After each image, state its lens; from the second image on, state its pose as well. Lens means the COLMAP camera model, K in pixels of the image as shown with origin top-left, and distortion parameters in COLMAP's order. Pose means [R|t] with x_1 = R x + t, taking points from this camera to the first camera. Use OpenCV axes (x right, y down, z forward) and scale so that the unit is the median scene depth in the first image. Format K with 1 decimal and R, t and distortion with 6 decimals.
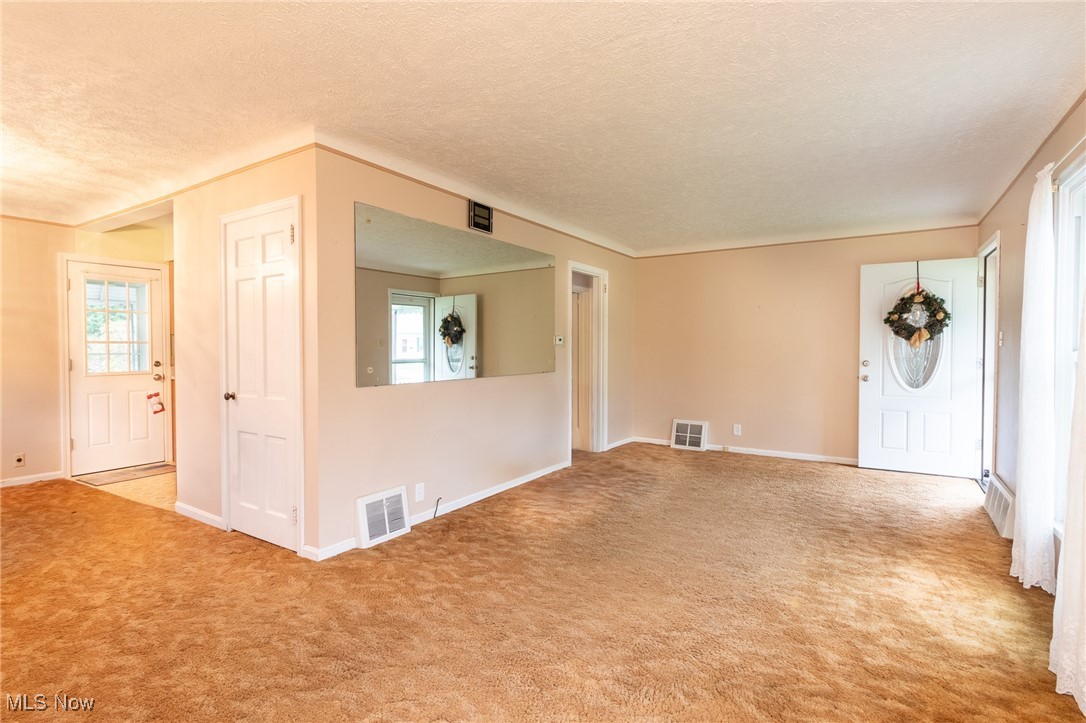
lens RADIAL K [[530.2, 0, 541.5], [0, 530.2, 357.4], [0, 0, 1]] dist [0.005230, -0.000926]
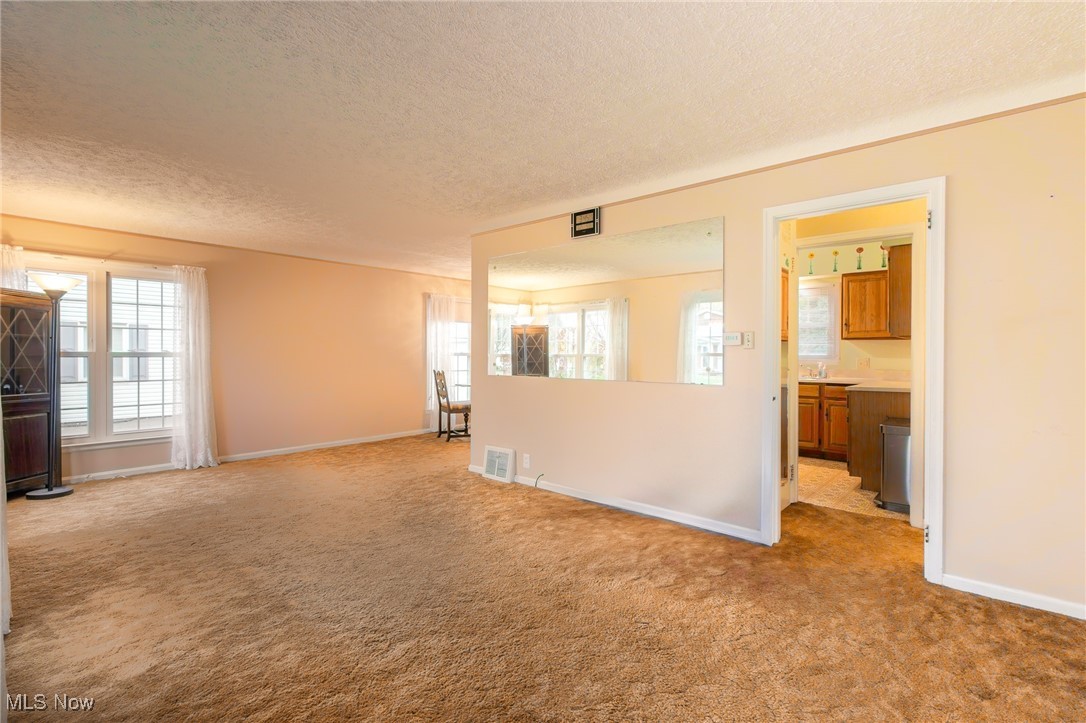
lens RADIAL K [[530.2, 0, 542.2], [0, 530.2, 356.3], [0, 0, 1]] dist [0.005230, -0.000926]
pose [[-0.161366, 0.008534, -0.986858, 0.979015], [-0.027846, 0.999525, 0.013197, -0.018678], [0.986502, 0.029609, -0.161052, 1.165630]]
